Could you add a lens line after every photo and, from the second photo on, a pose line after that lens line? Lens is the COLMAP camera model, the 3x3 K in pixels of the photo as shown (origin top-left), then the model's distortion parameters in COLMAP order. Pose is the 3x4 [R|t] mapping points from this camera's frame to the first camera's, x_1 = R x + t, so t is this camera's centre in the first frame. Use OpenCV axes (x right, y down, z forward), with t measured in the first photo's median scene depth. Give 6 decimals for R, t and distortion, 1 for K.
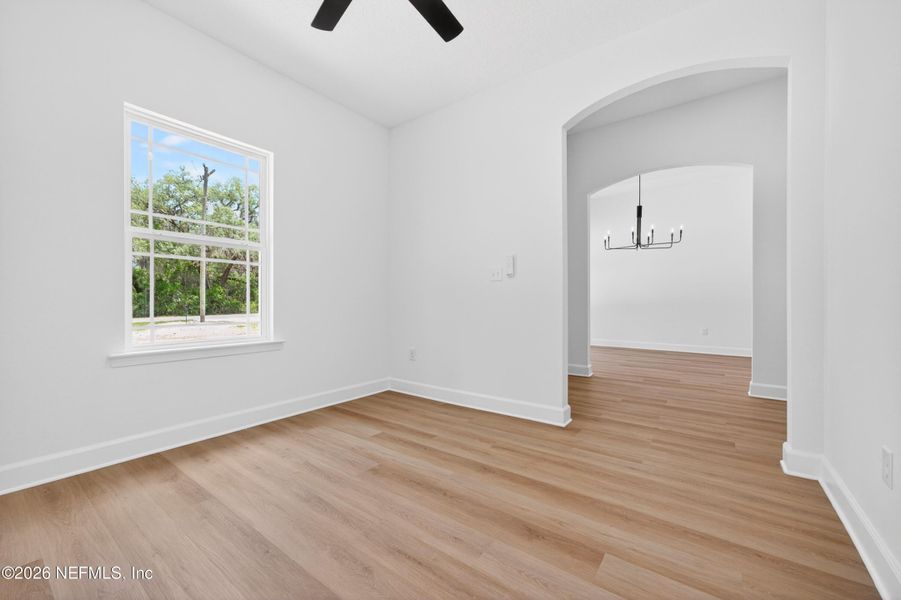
lens RADIAL K [[360.6, 0, 450.5], [0, 360.6, 300.0], [0, 0, 1]] dist [0.010097, 0.000064]
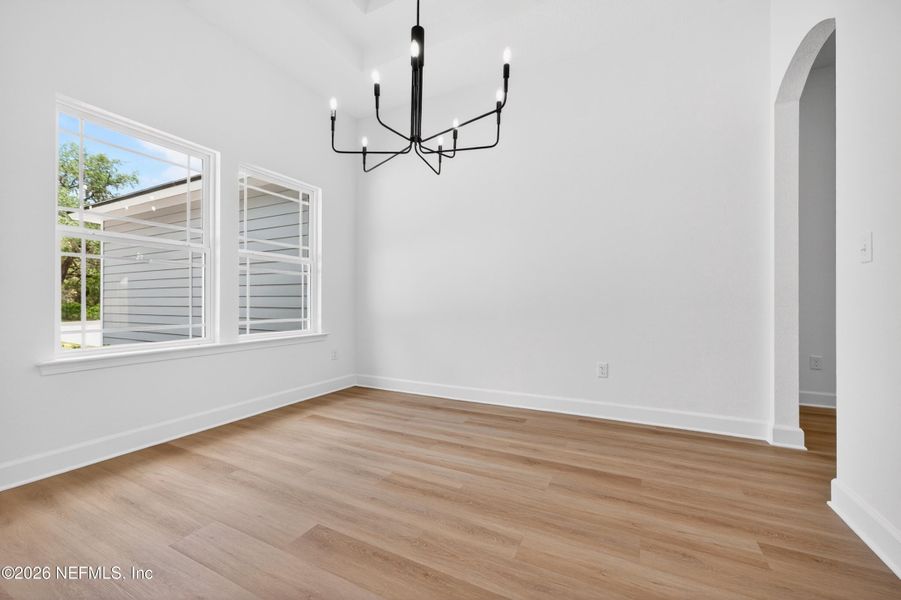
lens RADIAL K [[360.4, 0, 442.0], [0, 360.4, 301.1], [0, 0, 1]] dist [-0.002543, 0.000015]
pose [[0.989618, -0.006096, 0.143592, -0.044671], [0.006053, 0.999981, 0.000736, -0.000158], [-0.143594, 0.000140, 0.989637, -0.063121]]
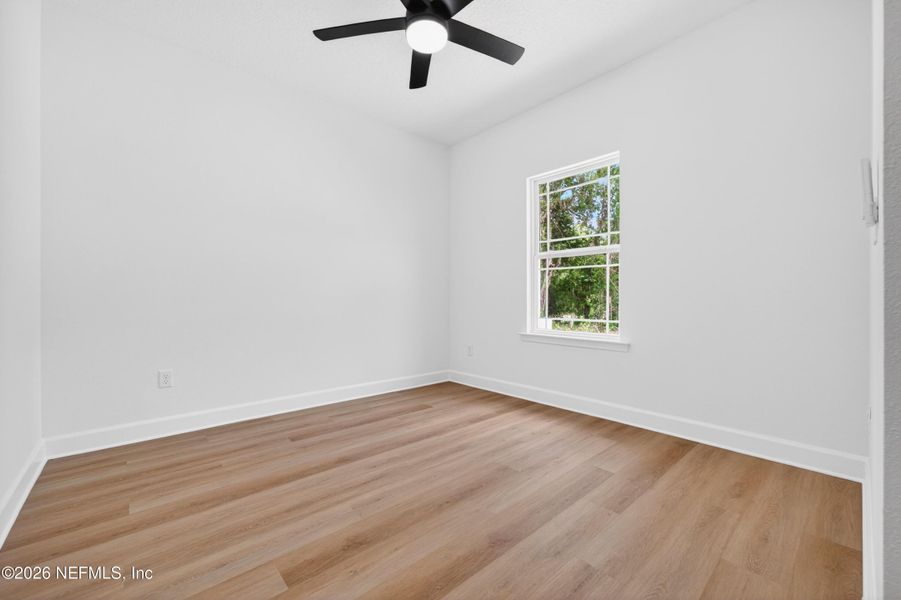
lens RADIAL K [[360.4, 0, 442.0], [0, 360.4, 301.1], [0, 0, 1]] dist [-0.002543, 0.000015]
pose [[-0.214719, -0.003231, -0.976671, 0.758269], [0.003844, 0.999984, -0.004153, 0.007526], [0.976668, -0.004646, -0.214703, 0.983601]]
